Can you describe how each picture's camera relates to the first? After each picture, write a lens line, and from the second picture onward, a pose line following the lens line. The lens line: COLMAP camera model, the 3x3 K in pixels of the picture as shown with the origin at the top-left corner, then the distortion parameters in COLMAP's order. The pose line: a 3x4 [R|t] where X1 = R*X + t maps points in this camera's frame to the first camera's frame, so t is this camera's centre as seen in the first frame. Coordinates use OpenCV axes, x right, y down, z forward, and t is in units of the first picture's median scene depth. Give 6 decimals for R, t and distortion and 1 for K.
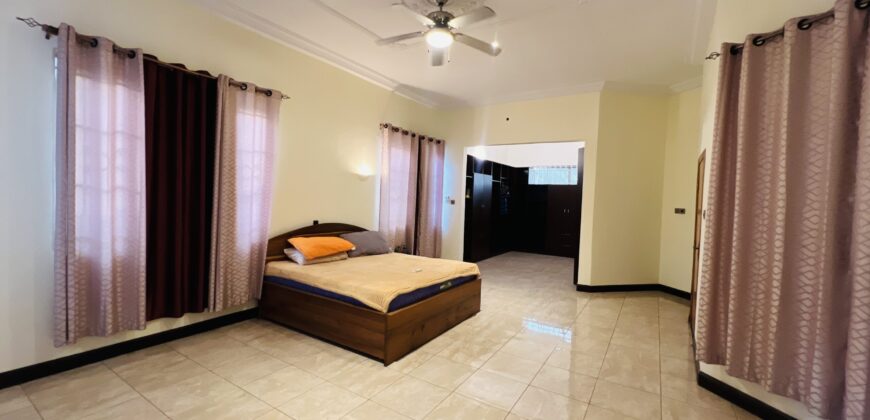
lens RADIAL K [[347.2, 0, 435.3], [0, 347.2, 206.3], [0, 0, 1]] dist [-0.002359, 0.000260]
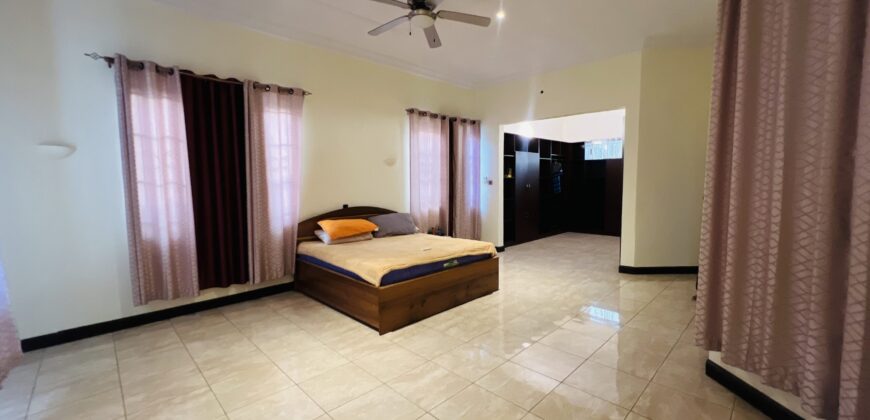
lens RADIAL K [[347.2, 0, 435.3], [0, 347.2, 206.3], [0, 0, 1]] dist [-0.002359, 0.000260]
pose [[0.974121, -0.029825, -0.224053, 0.219511], [0.040137, 0.998327, 0.041613, 0.015170], [0.222437, -0.049529, 0.973688, -0.000197]]
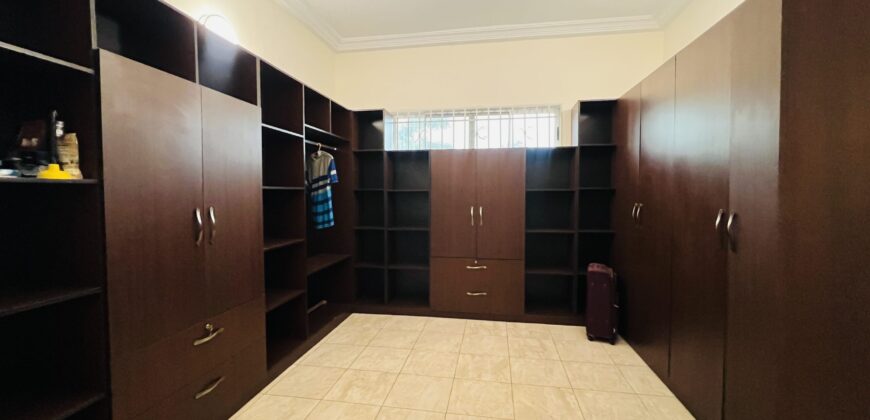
lens RADIAL K [[347.2, 0, 435.3], [0, 347.2, 206.3], [0, 0, 1]] dist [-0.002359, 0.000260]
pose [[0.922001, -0.052844, 0.383564, 0.423871], [0.046655, 0.998587, 0.025427, -0.008777], [-0.384366, -0.005549, 0.923164, 1.536029]]
